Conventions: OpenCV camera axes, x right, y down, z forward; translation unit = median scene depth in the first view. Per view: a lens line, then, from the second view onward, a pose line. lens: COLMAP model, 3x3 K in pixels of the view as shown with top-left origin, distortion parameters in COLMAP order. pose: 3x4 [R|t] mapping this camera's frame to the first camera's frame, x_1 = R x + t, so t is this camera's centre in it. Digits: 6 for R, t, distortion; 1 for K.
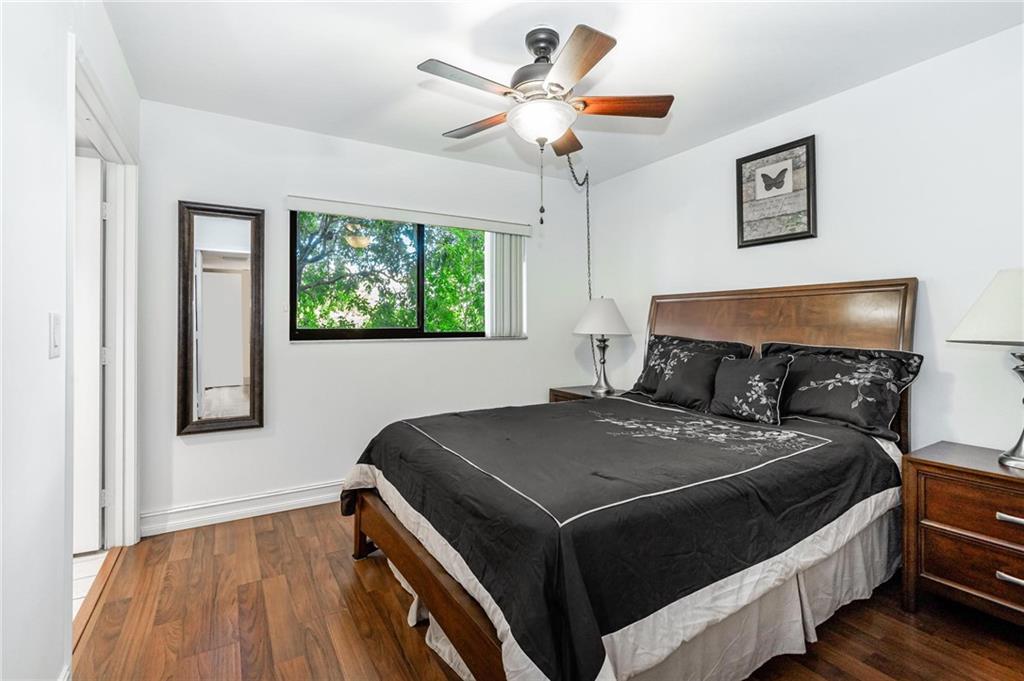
lens RADIAL K [[464.4, 0, 510.4], [0, 464.4, 330.2], [0, 0, 1]] dist [-0.000996, -0.000142]
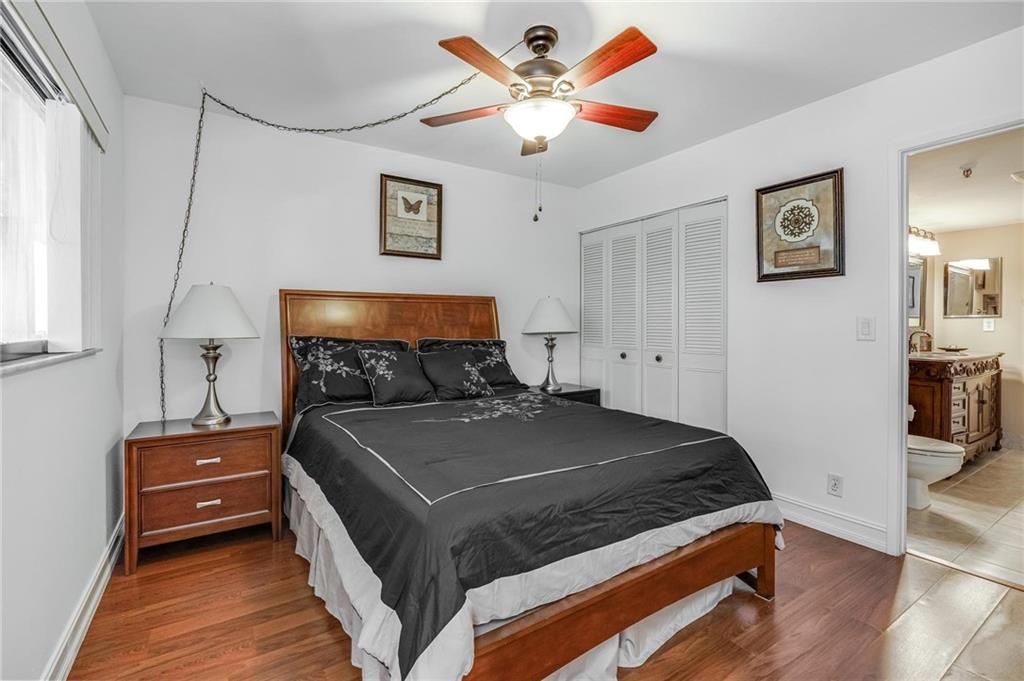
lens RADIAL K [[464.4, 0, 510.4], [0, 464.4, 330.2], [0, 0, 1]] dist [-0.000996, -0.000142]
pose [[-0.032124, -0.018166, 0.999319, -0.667663], [0.008566, 0.999793, 0.018450, -0.016061], [-0.999447, 0.009153, -0.031962, 0.783125]]
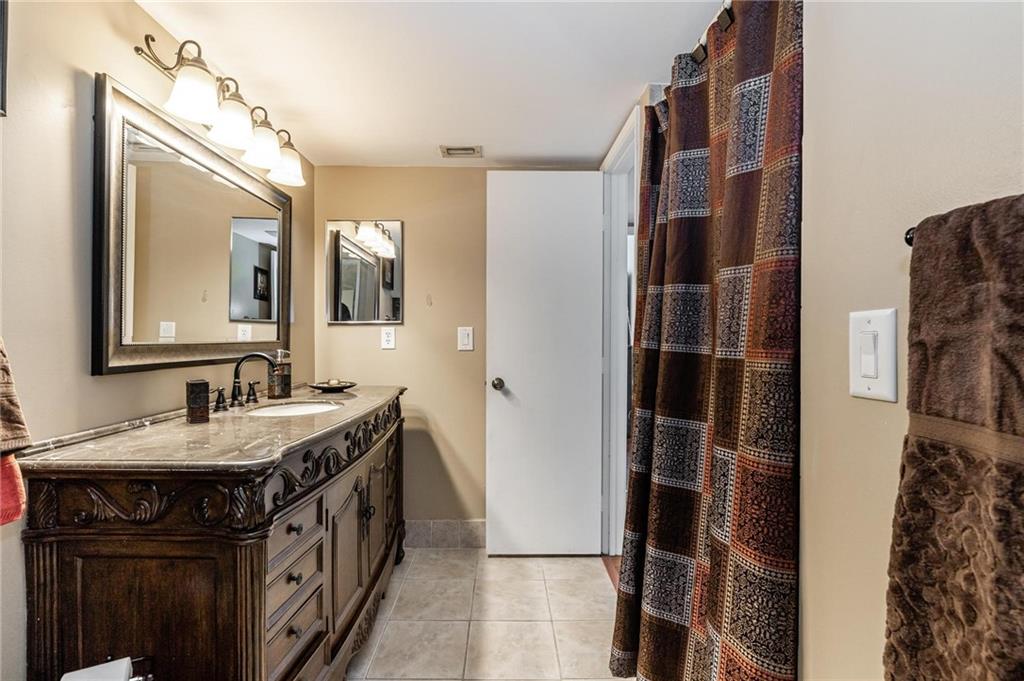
lens RADIAL K [[464.4, 0, 510.4], [0, 464.4, 330.2], [0, 0, 1]] dist [-0.000996, -0.000142]
pose [[-0.864094, 0.002227, 0.503325, -0.476502], [0.000056, 0.999991, -0.004328, -0.012953], [-0.503330, -0.003712, -0.864086, 0.558338]]
